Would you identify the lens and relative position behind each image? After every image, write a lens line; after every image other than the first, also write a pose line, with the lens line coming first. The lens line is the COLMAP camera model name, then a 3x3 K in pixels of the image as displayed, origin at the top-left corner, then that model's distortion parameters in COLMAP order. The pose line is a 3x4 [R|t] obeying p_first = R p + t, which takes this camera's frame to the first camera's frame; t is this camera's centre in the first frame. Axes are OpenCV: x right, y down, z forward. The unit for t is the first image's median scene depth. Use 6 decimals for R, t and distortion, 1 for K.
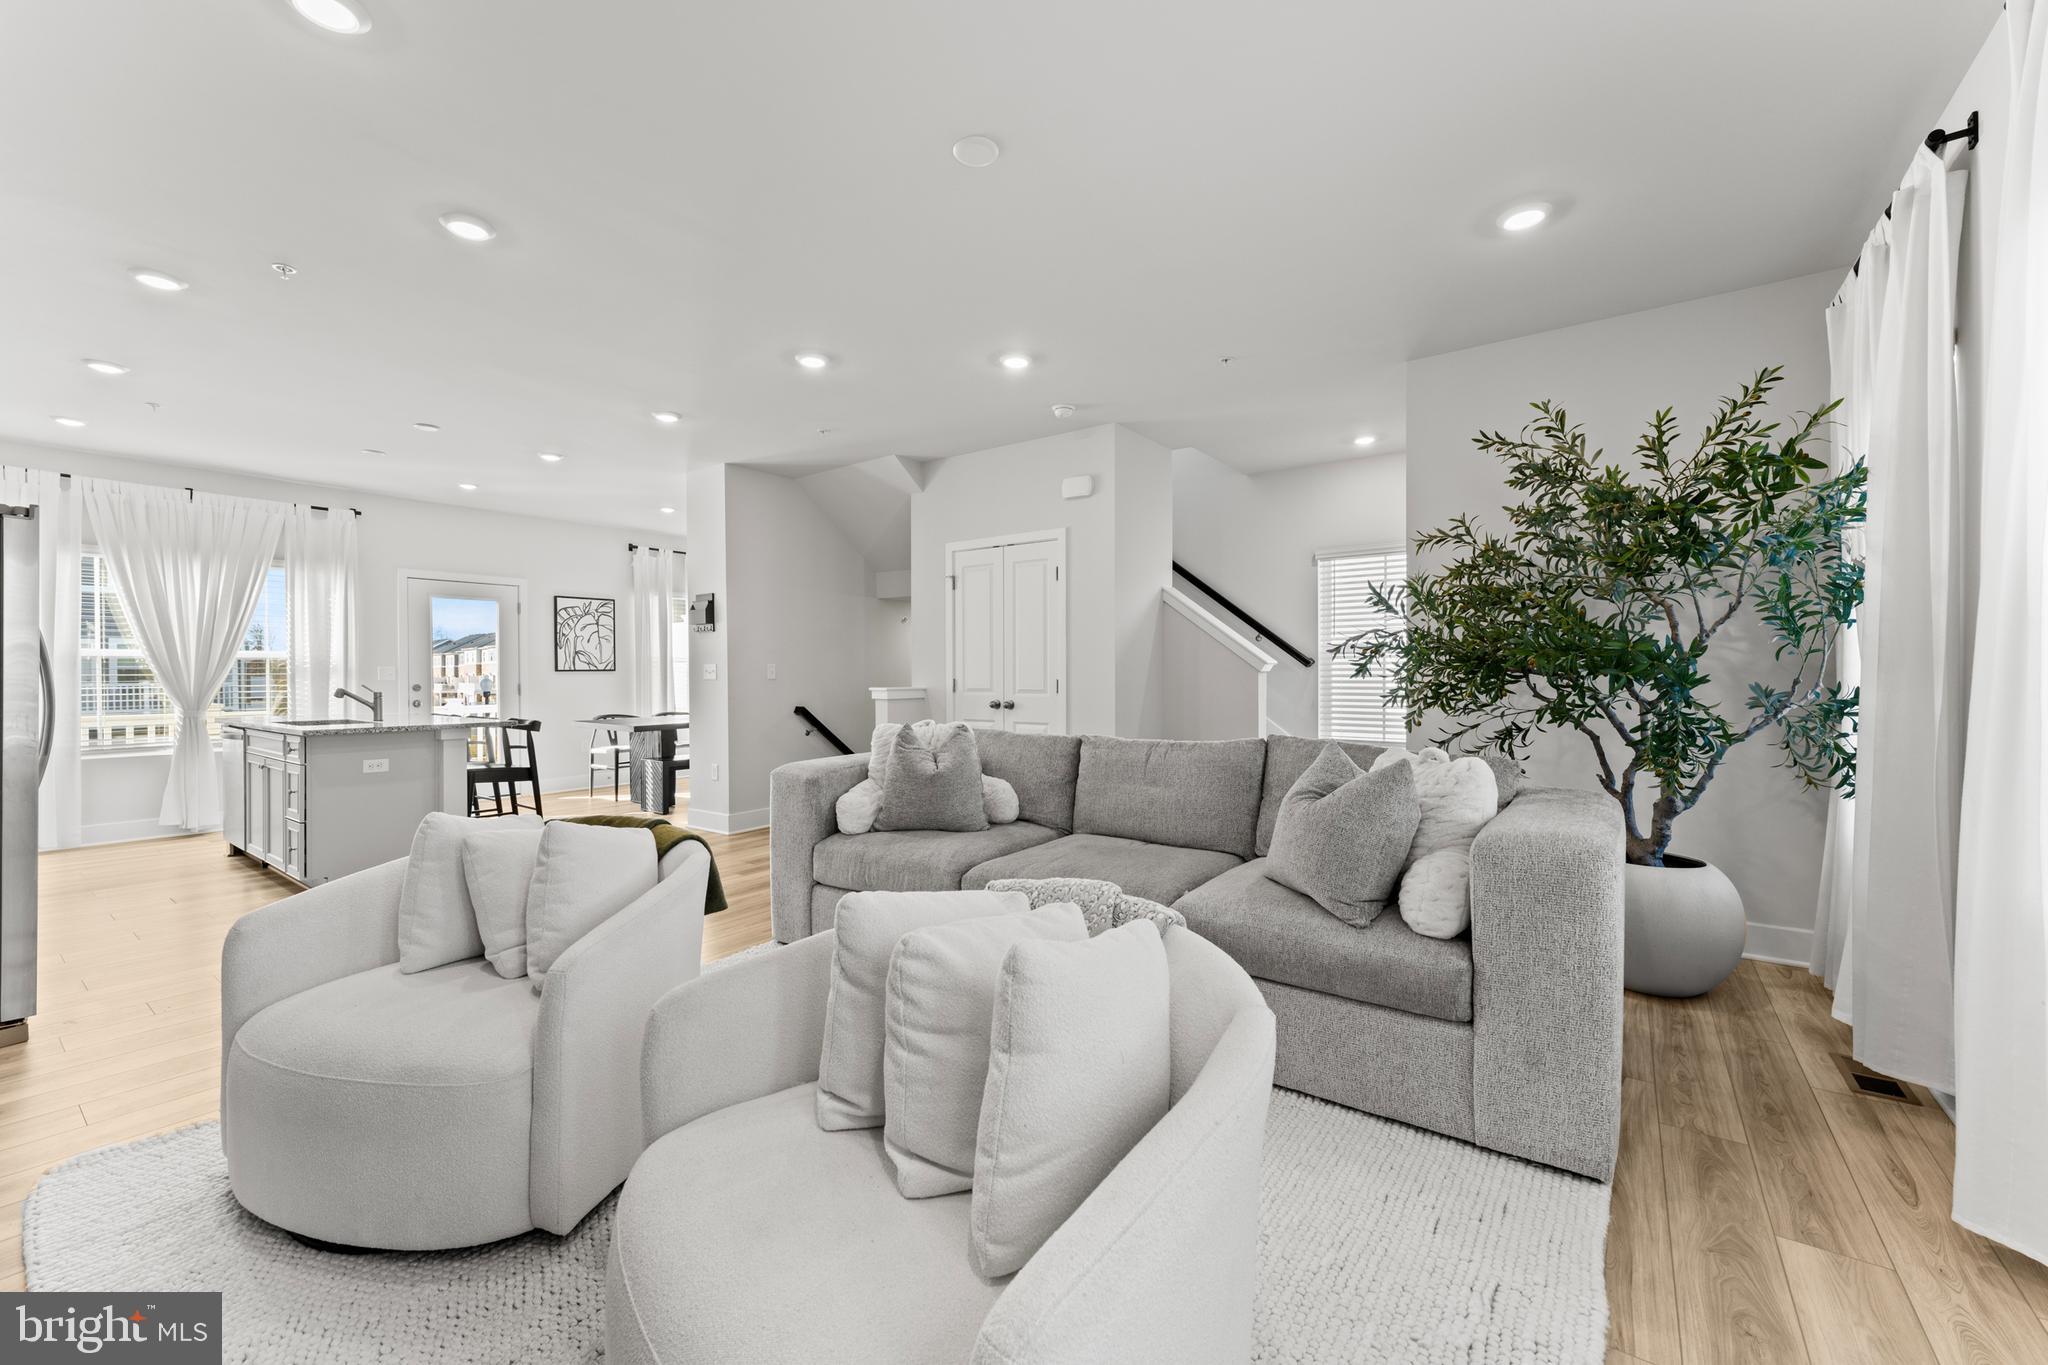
lens RADIAL K [[811.8, 0, 1014.4], [0, 811.8, 683.0], [0, 0, 1]] dist [-0.004708, 0.001541]
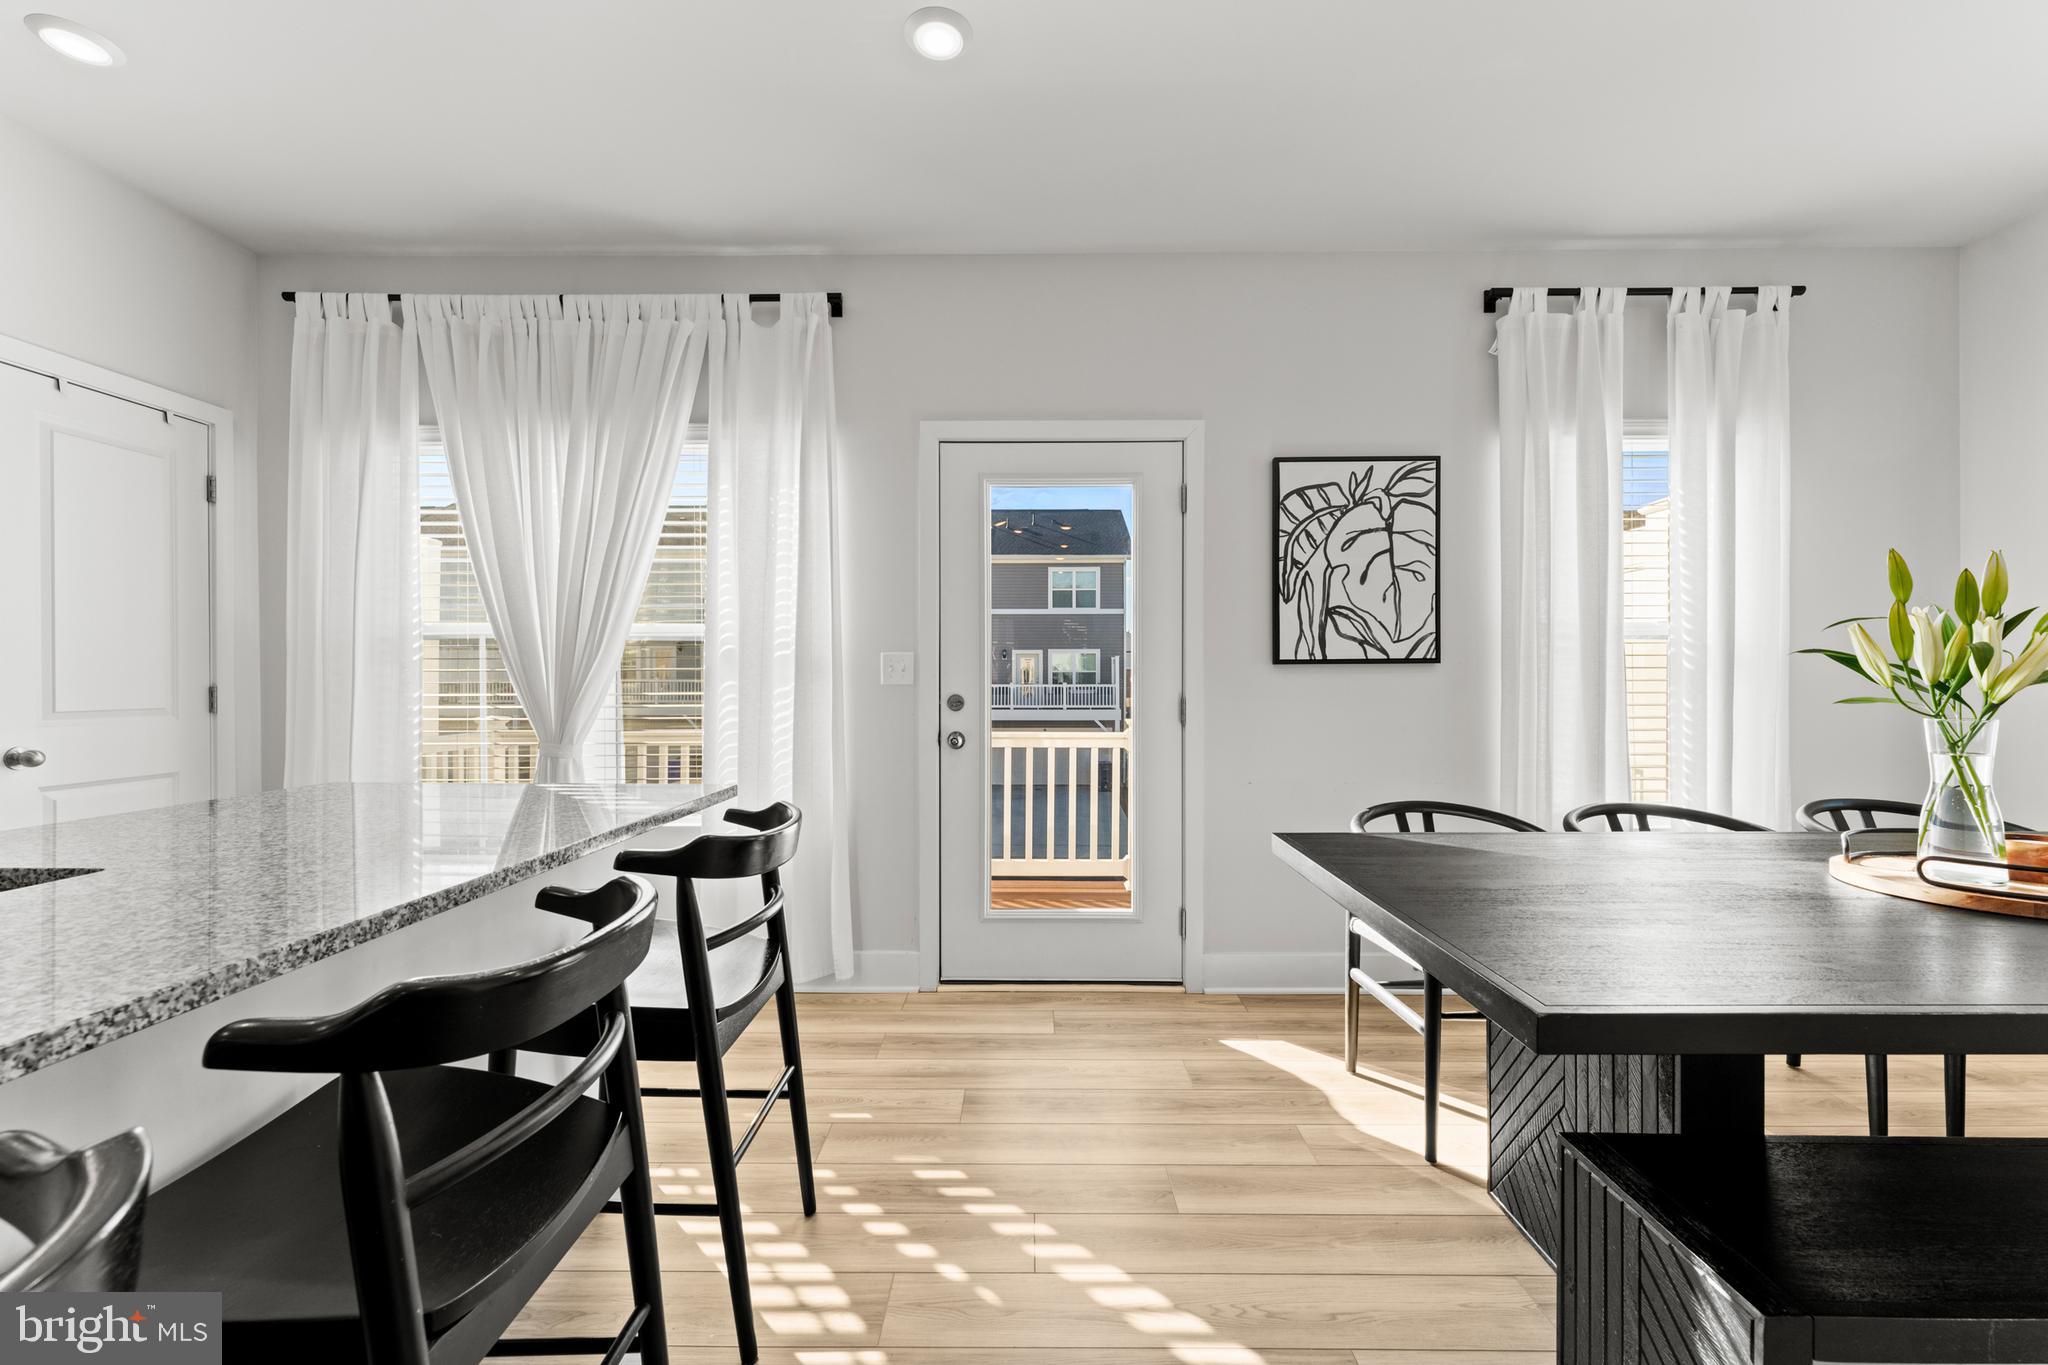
lens RADIAL K [[811.8, 0, 1028.7], [0, 811.8, 684.4], [0, 0, 1]] dist [-0.004708, 0.001541]
pose [[0.593104, 0.005835, -0.805105, -0.463974], [-0.012054, 0.999926, -0.001634, -0.005104], [0.805036, 0.010674, 0.593131, 0.955552]]
